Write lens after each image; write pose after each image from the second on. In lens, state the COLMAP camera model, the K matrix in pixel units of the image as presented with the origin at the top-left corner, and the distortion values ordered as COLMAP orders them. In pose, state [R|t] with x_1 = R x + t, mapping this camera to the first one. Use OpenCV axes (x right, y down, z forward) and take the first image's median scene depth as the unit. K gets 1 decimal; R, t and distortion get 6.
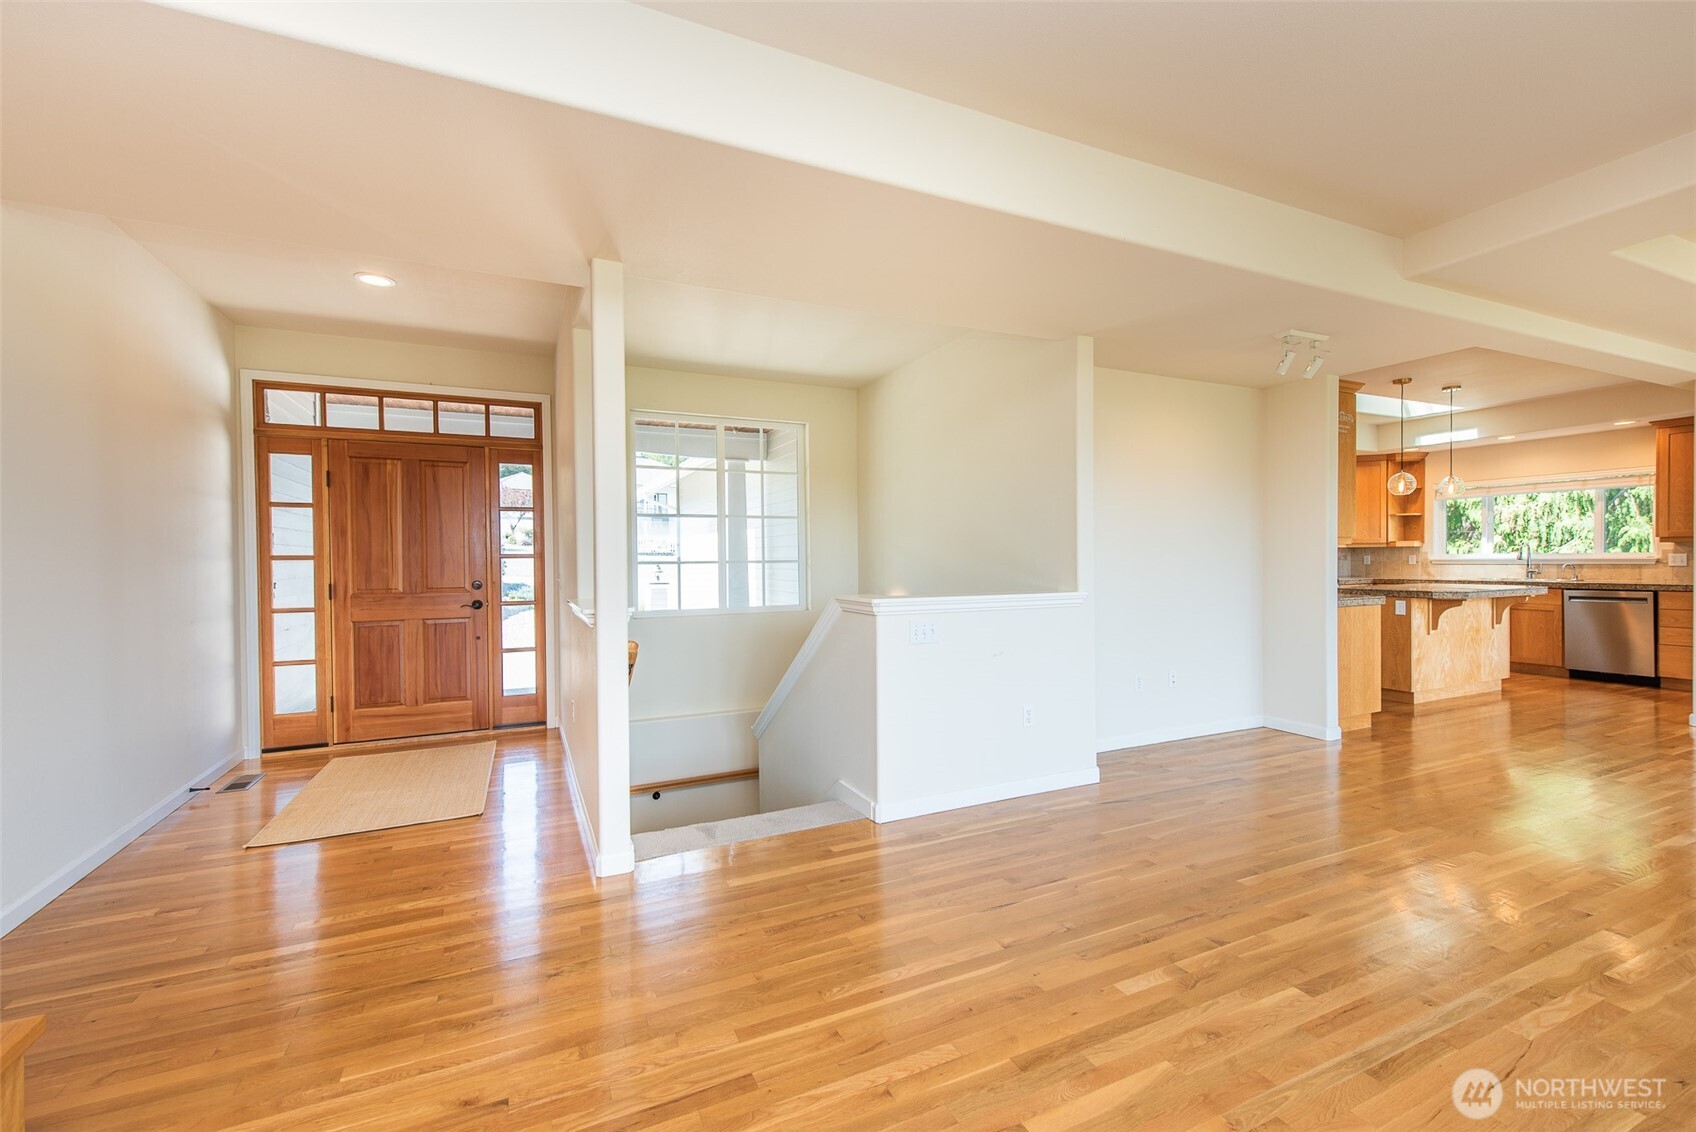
lens RADIAL K [[717.1, 0, 838.4], [0, 717.1, 564.6], [0, 0, 1]] dist [0.002496, 0.000305]
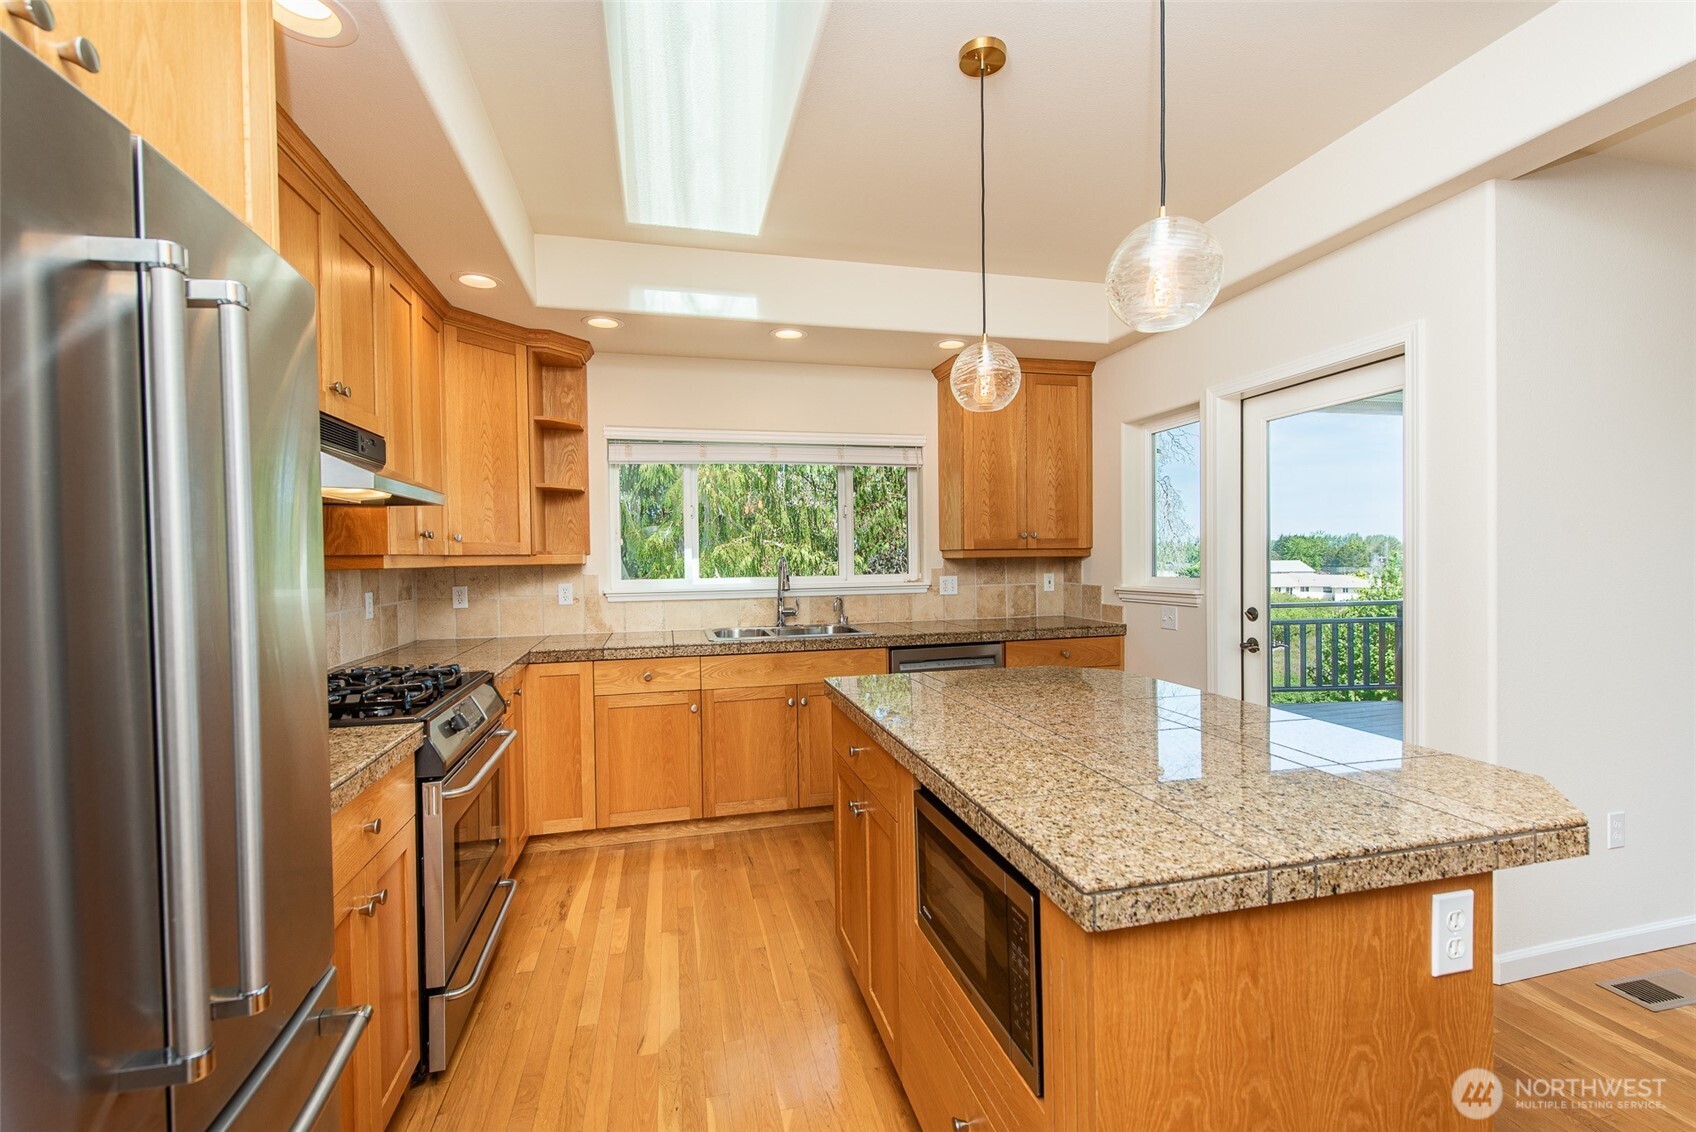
lens RADIAL K [[725.1, 0, 849.9], [0, 725.1, 571.4], [0, 0, 1]] dist [0.000867, -0.000004]
pose [[0.182967, -0.012752, 0.983036, 0.404229], [0.020998, 0.999738, 0.009060, -0.021033], [-0.982895, 0.018984, 0.183187, 0.758916]]
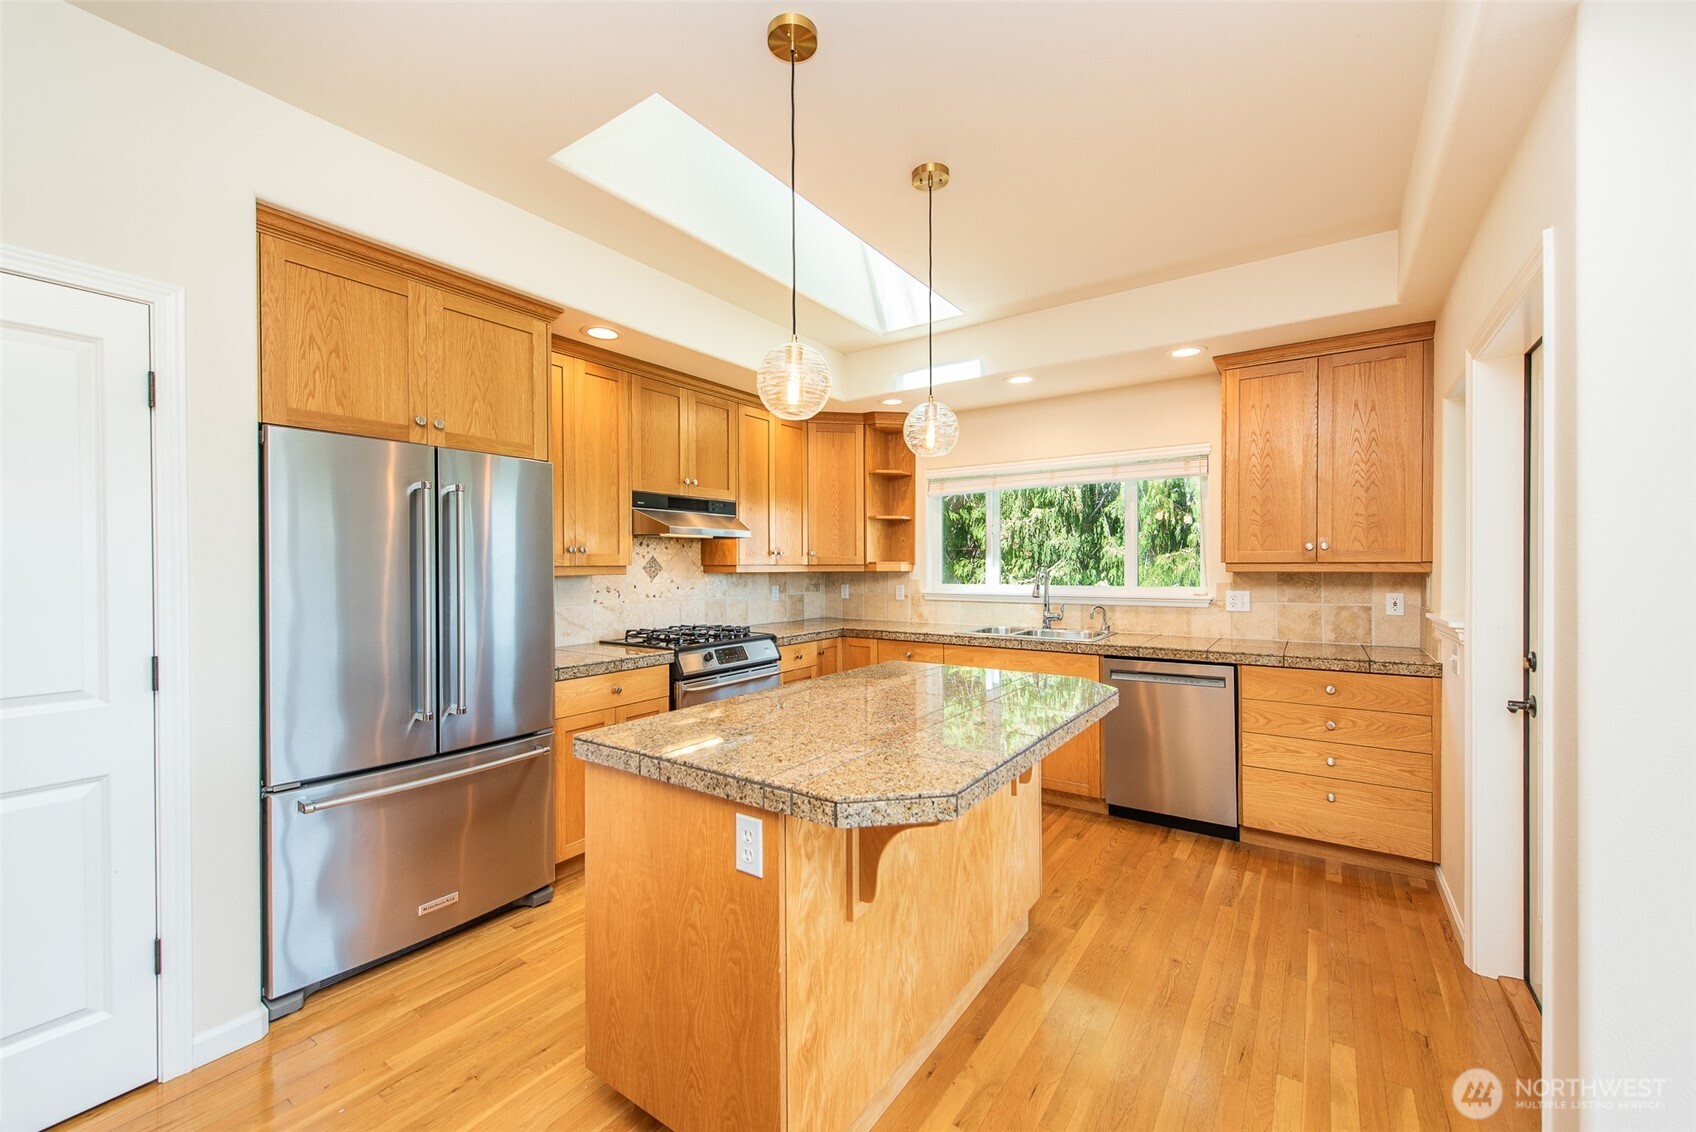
lens RADIAL K [[665.9, 0, 849.0], [0, 665.9, 570.8], [0, 0, 1]] dist [0.019222, -0.006055]
pose [[0.860031, 0.003421, 0.510231, 0.477408], [-0.000828, 0.999986, -0.005310, -0.022343], [-0.510242, 0.004145, 0.860021, 0.539982]]
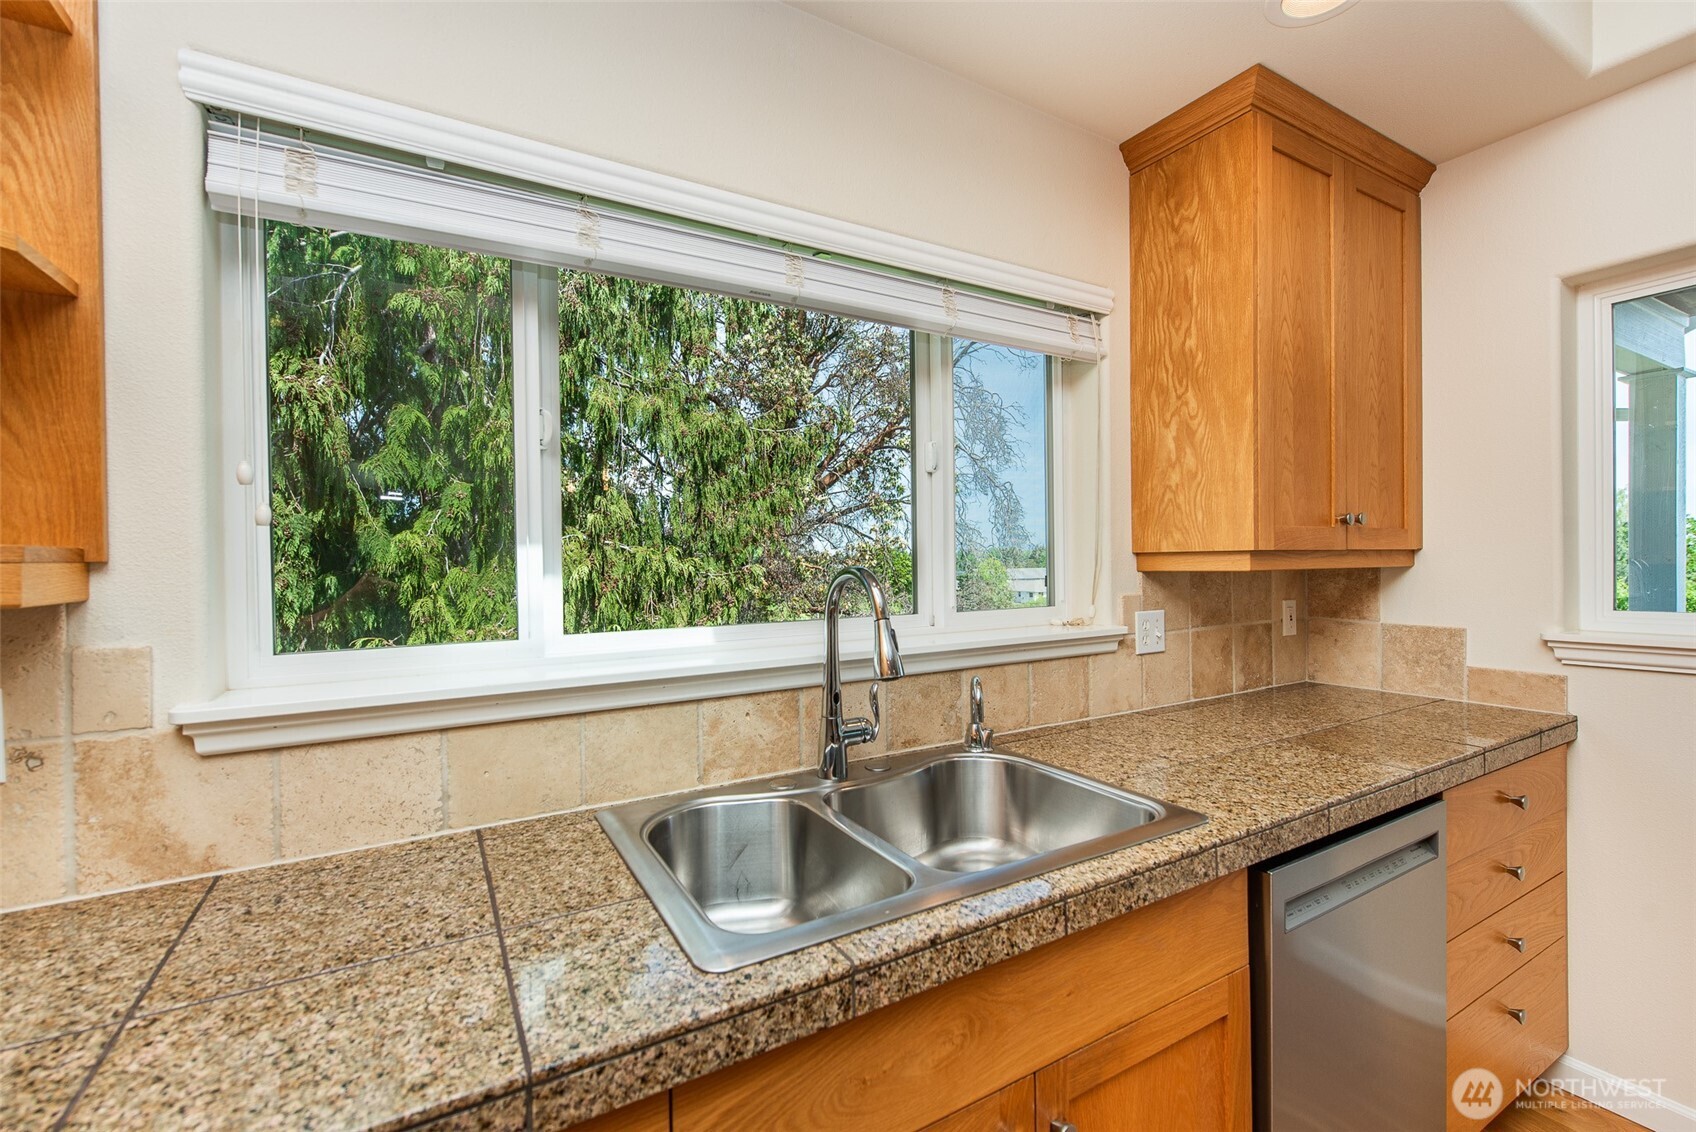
lens RADIAL K [[725.1, 0, 849.9], [0, 725.1, 571.4], [0, 0, 1]] dist [0.000867, -0.000004]
pose [[-0.101699, -0.002534, 0.994812, 0.697048], [0.023767, 0.999705, 0.004977, -0.027562], [-0.994531, 0.024150, -0.101609, 0.900046]]
